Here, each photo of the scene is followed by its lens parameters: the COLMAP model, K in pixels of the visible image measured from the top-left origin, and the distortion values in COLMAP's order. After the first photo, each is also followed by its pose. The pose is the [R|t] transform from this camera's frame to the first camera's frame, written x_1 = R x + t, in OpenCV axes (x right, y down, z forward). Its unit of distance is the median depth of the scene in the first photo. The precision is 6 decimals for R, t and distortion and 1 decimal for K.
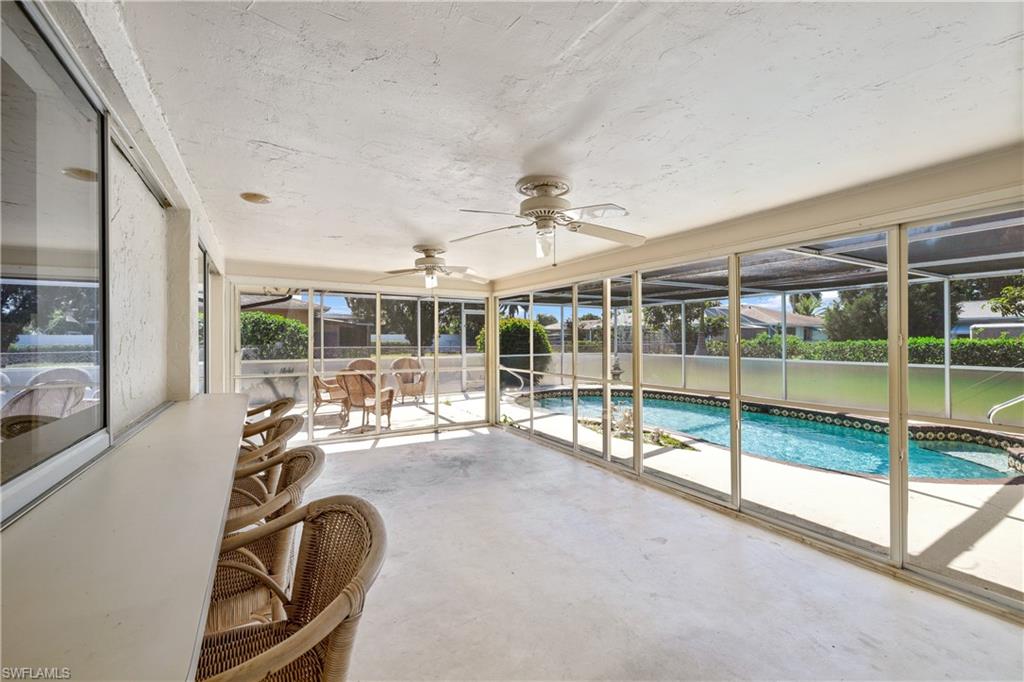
lens RADIAL K [[421.5, 0, 507.8], [0, 421.5, 339.3], [0, 0, 1]] dist [0.017205, 0.000002]
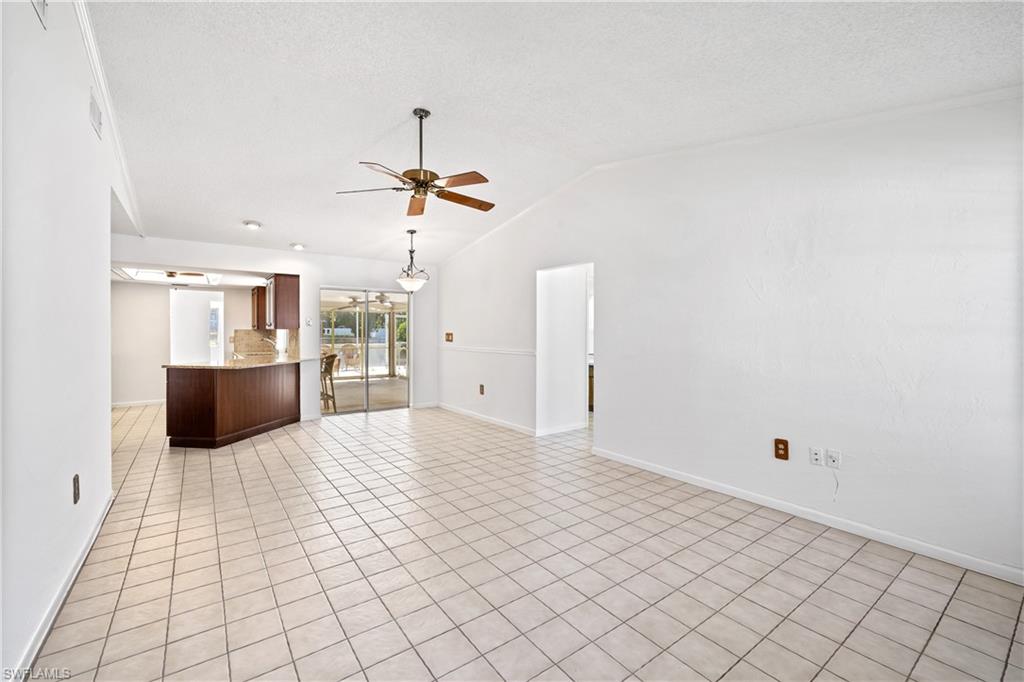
lens RADIAL K [[427.5, 0, 509.3], [0, 427.5, 336.7], [0, 0, 1]] dist [-0.003876, -0.000801]
pose [[0.994419, 0.006435, 0.105305, 0.276563], [-0.007450, 0.999929, 0.009247, -0.007178], [-0.105238, -0.009980, 0.994397, -0.974285]]
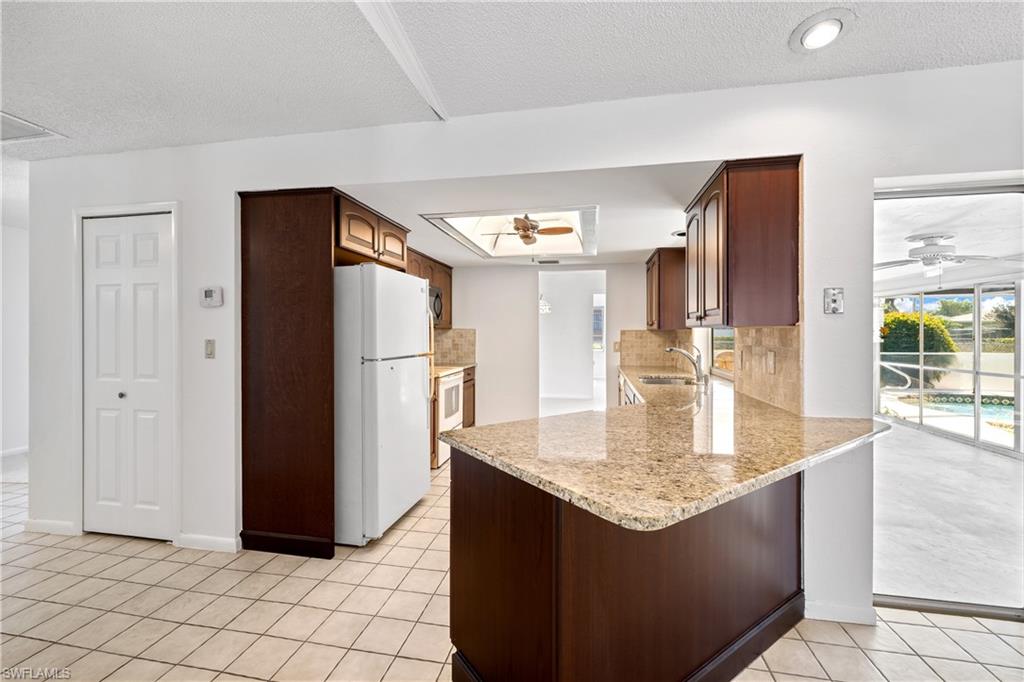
lens RADIAL K [[427.5, 0, 515.0], [0, 427.5, 334.3], [0, 0, 1]] dist [-0.003876, -0.000801]
pose [[0.759742, 0.007455, -0.650181, -0.020300], [-0.005659, 0.999972, 0.004853, -0.005491], [0.650199, -0.000008, 0.759764, -0.387895]]
